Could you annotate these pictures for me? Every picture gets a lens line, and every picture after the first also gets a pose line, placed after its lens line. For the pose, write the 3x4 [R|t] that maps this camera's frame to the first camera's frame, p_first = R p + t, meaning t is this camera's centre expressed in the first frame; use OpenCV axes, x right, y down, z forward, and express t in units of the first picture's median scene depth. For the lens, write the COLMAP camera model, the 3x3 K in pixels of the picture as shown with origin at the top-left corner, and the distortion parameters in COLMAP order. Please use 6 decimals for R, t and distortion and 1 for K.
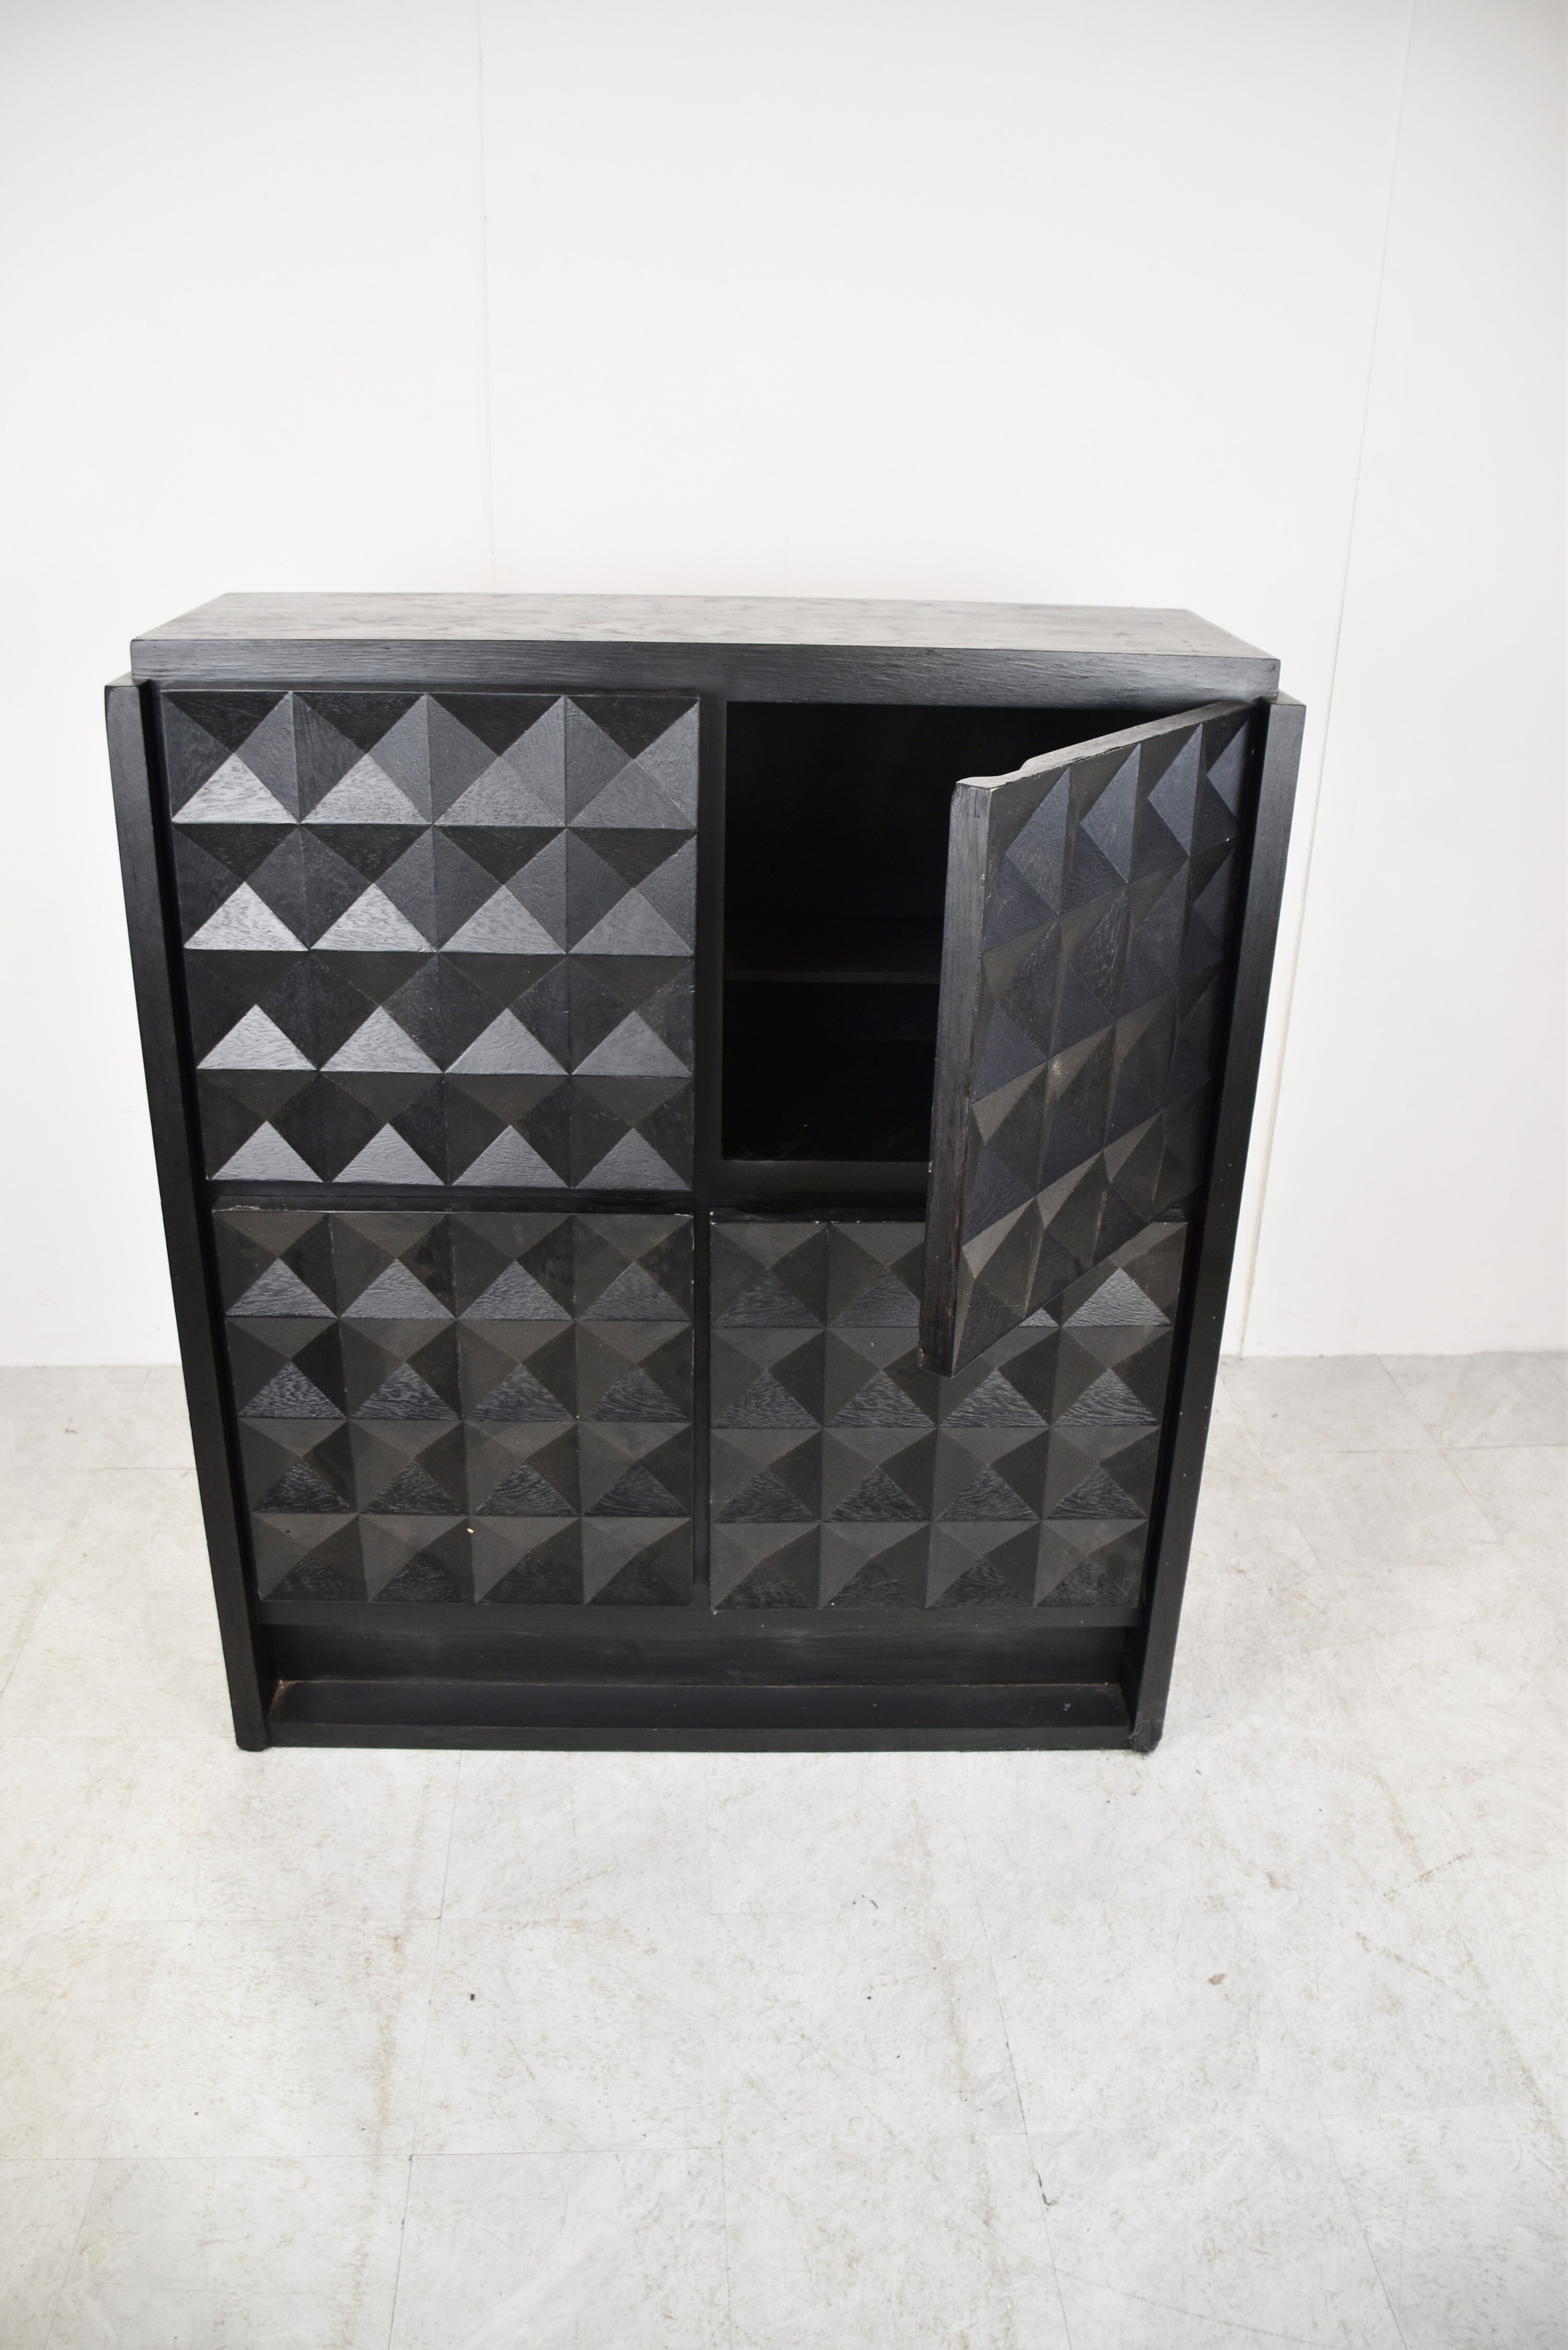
lens RADIAL K [[1836.4, 0, 784.0], [0, 1836.4, 1175.0], [0, 0, 1]] dist [-0.152875, 0.092277]
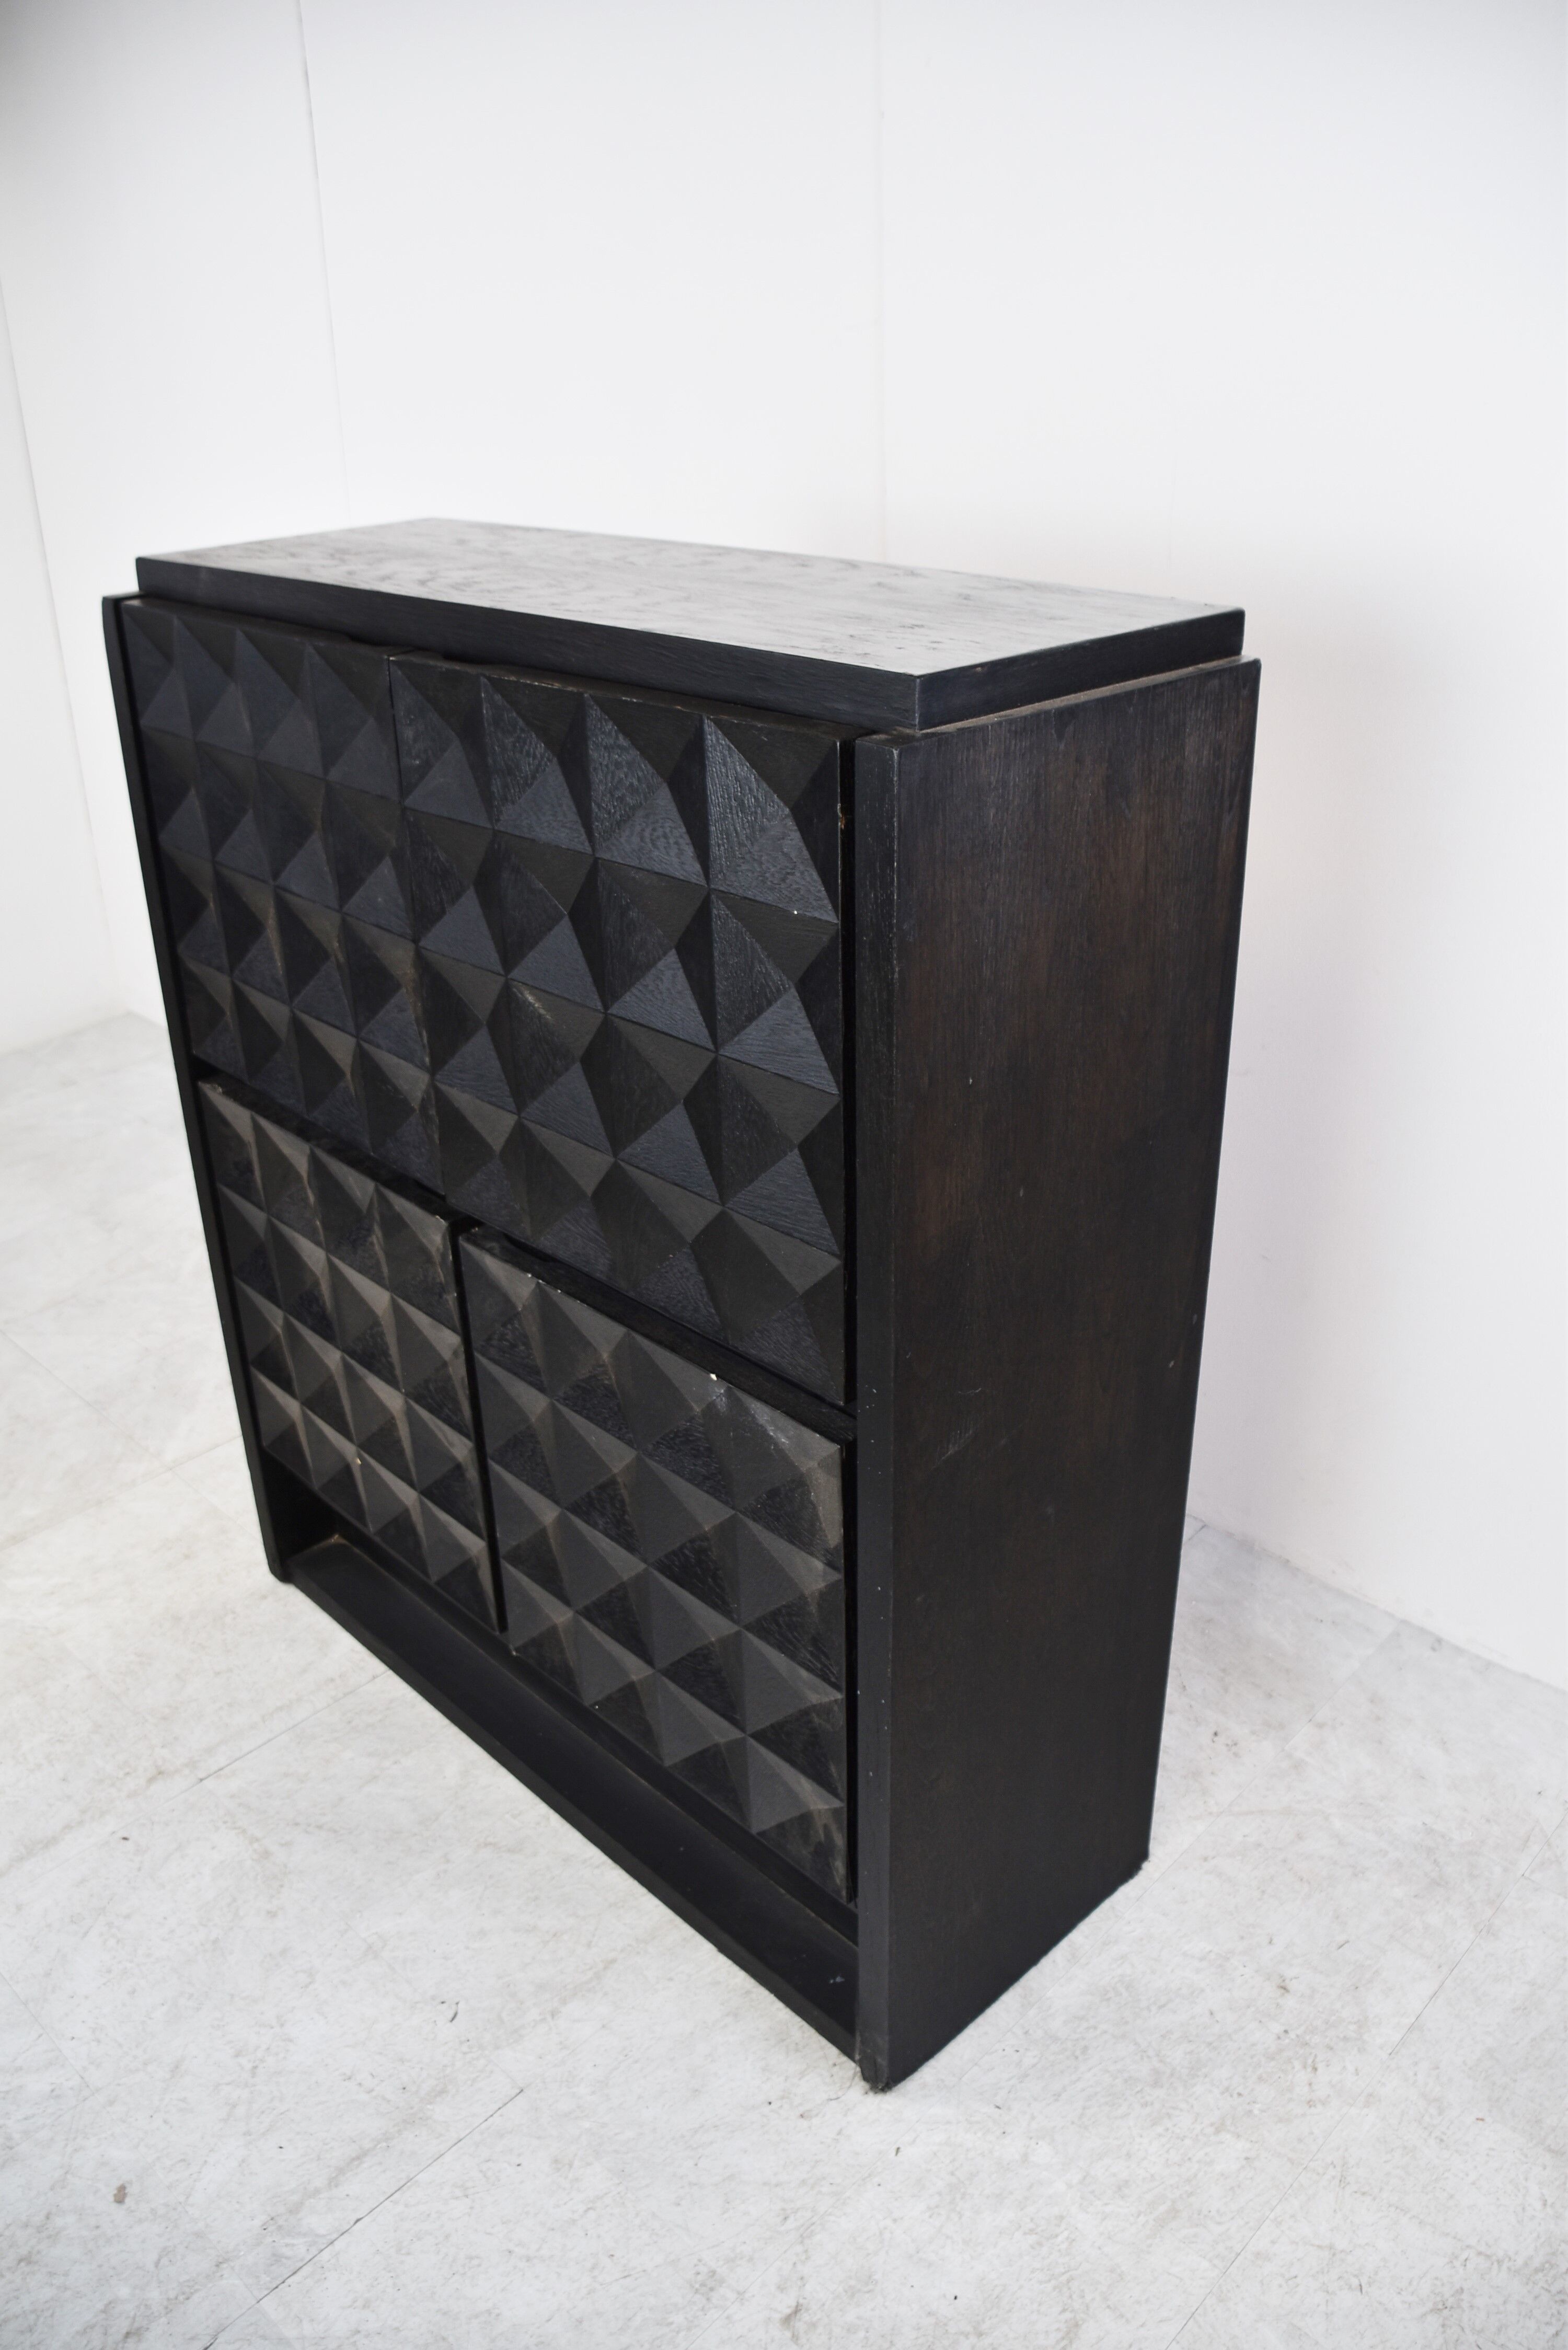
lens RADIAL K [[1836.4, 0, 784.0], [0, 1836.4, 1175.0], [0, 0, 1]] dist [-0.152875, 0.092277]
pose [[0.673436, 0.290884, -0.679611, 0.685788], [-0.271439, 0.952413, 0.138676, -0.174945], [0.687609, 0.091084, 0.720346, 0.461500]]
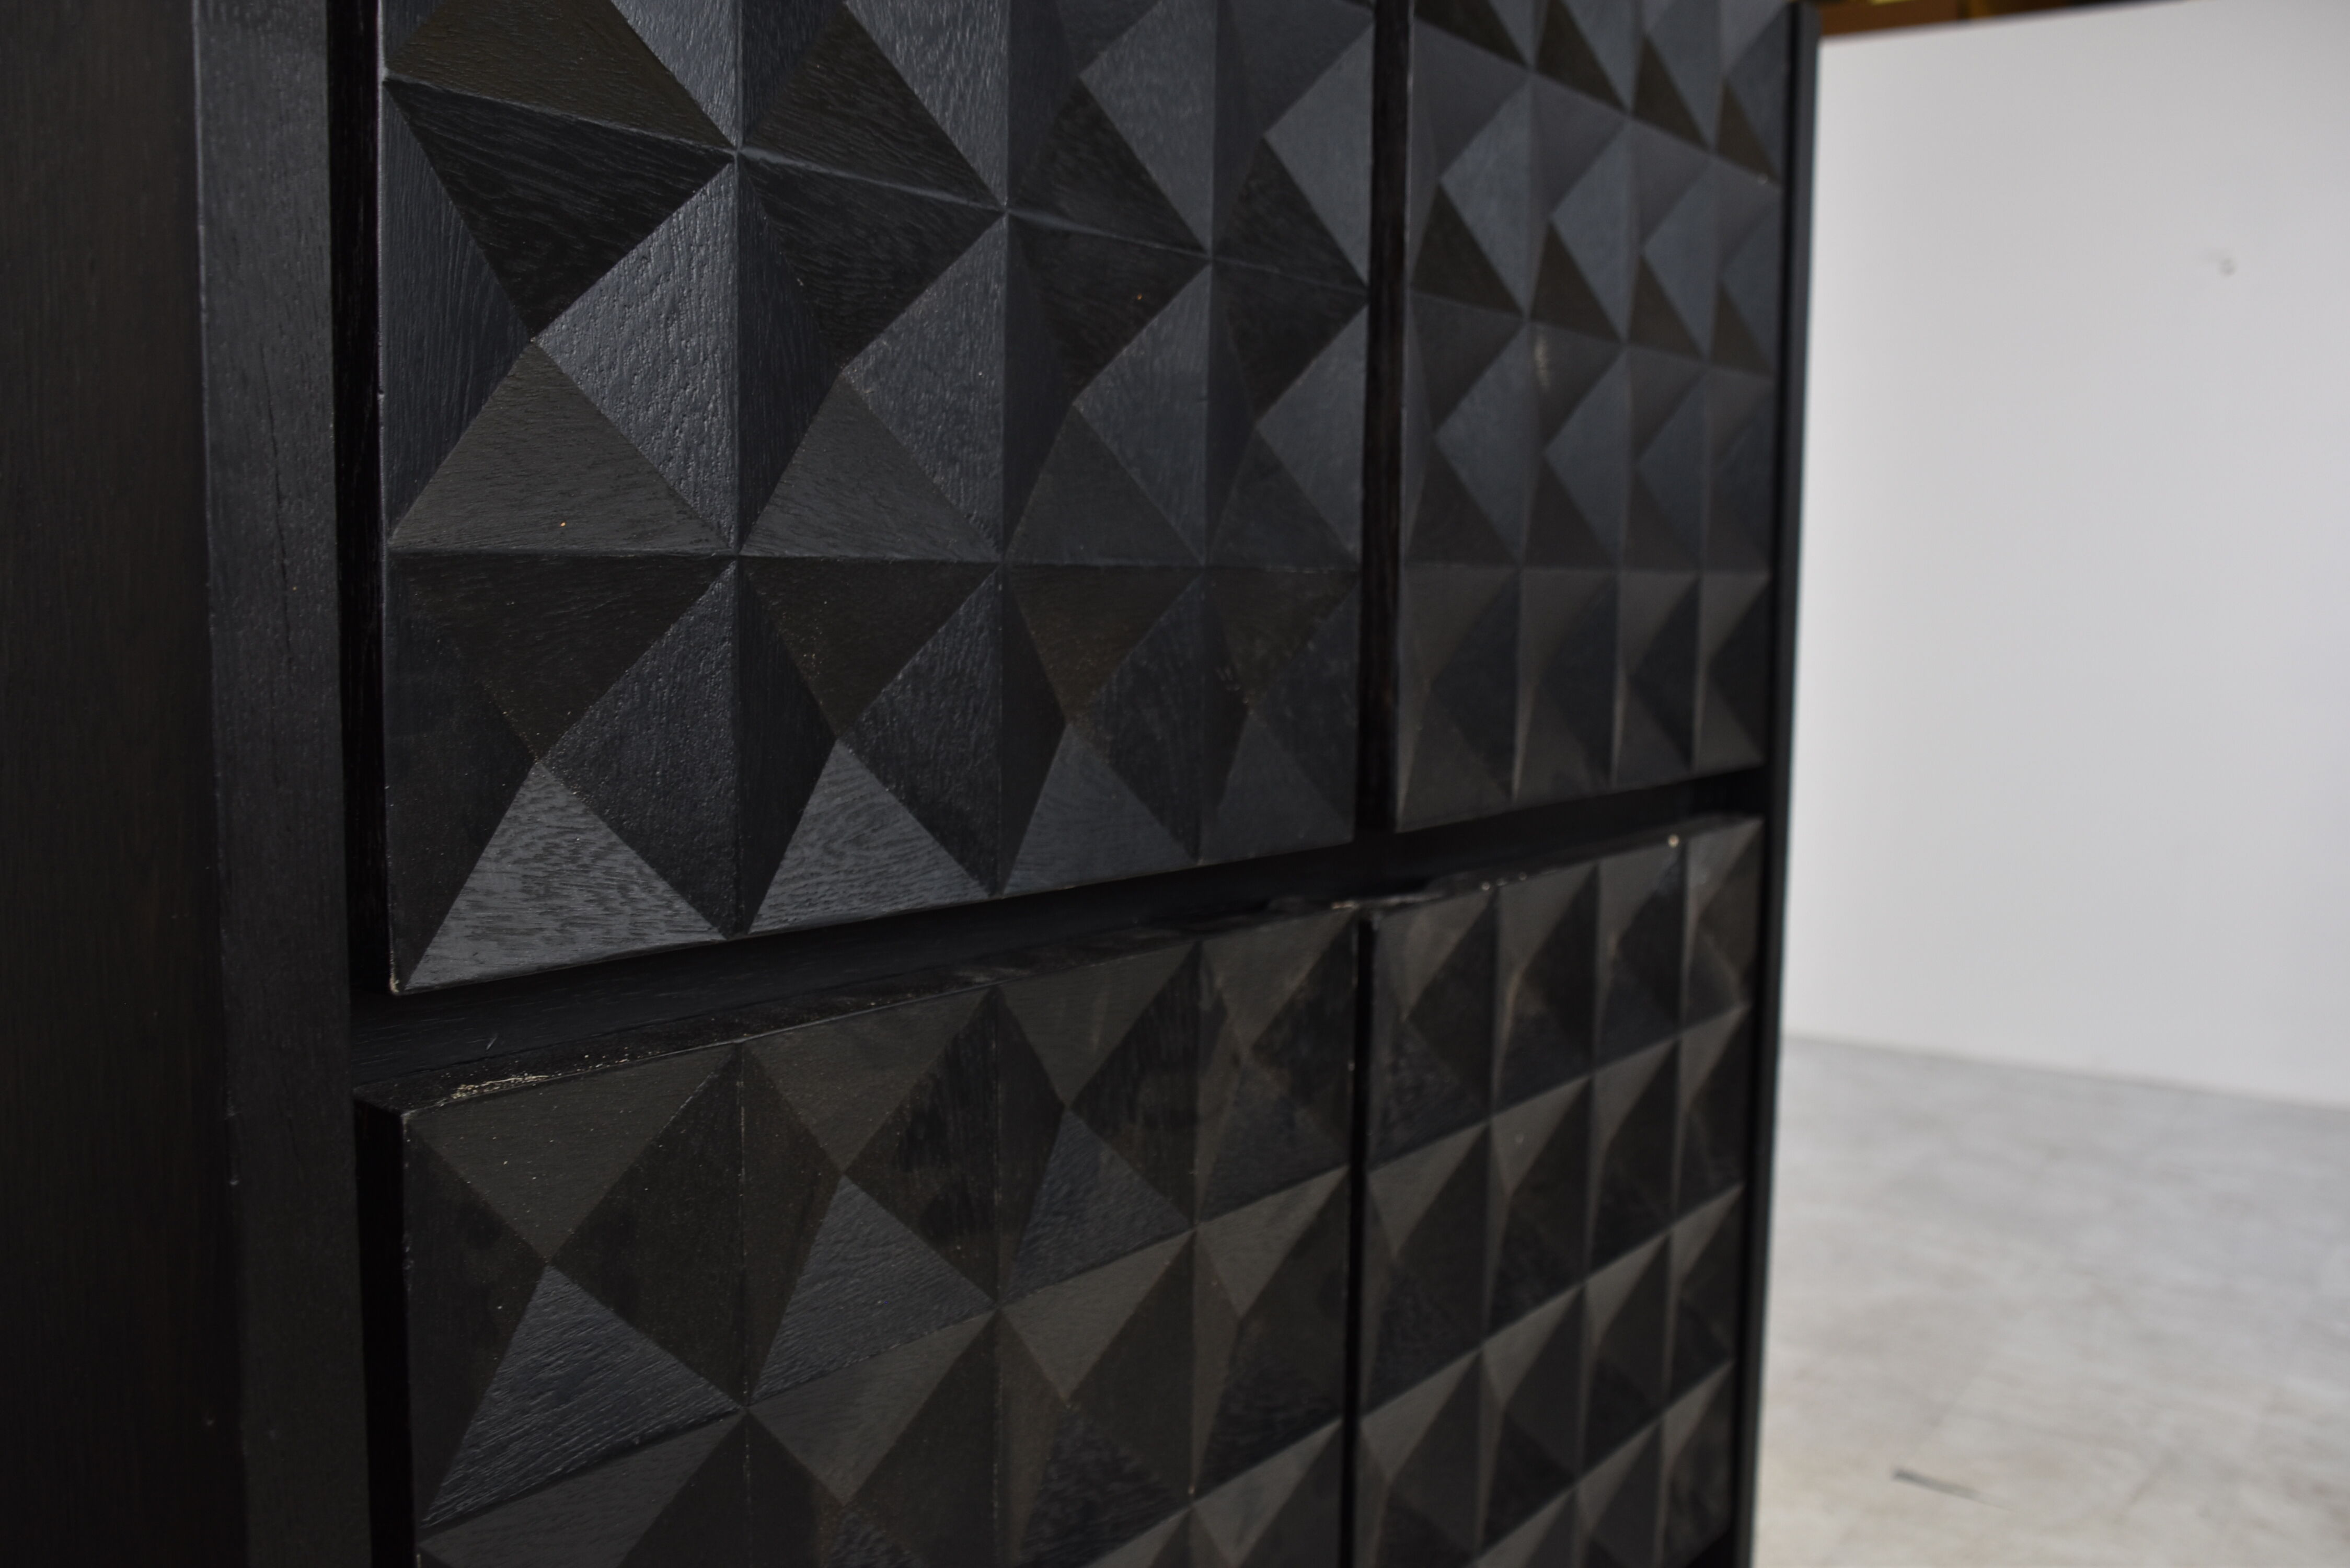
lens RADIAL K [[2111.3, 0, 1175.0], [0, 2111.3, 784.0], [0, 0, 1]] dist [-0.137419, 0.195051]
pose [[0.620422, -0.095978, 0.778374, -0.482337], [0.321824, 0.936230, -0.141075, 0.054385], [-0.715197, 0.338026, 0.611745, 0.716893]]
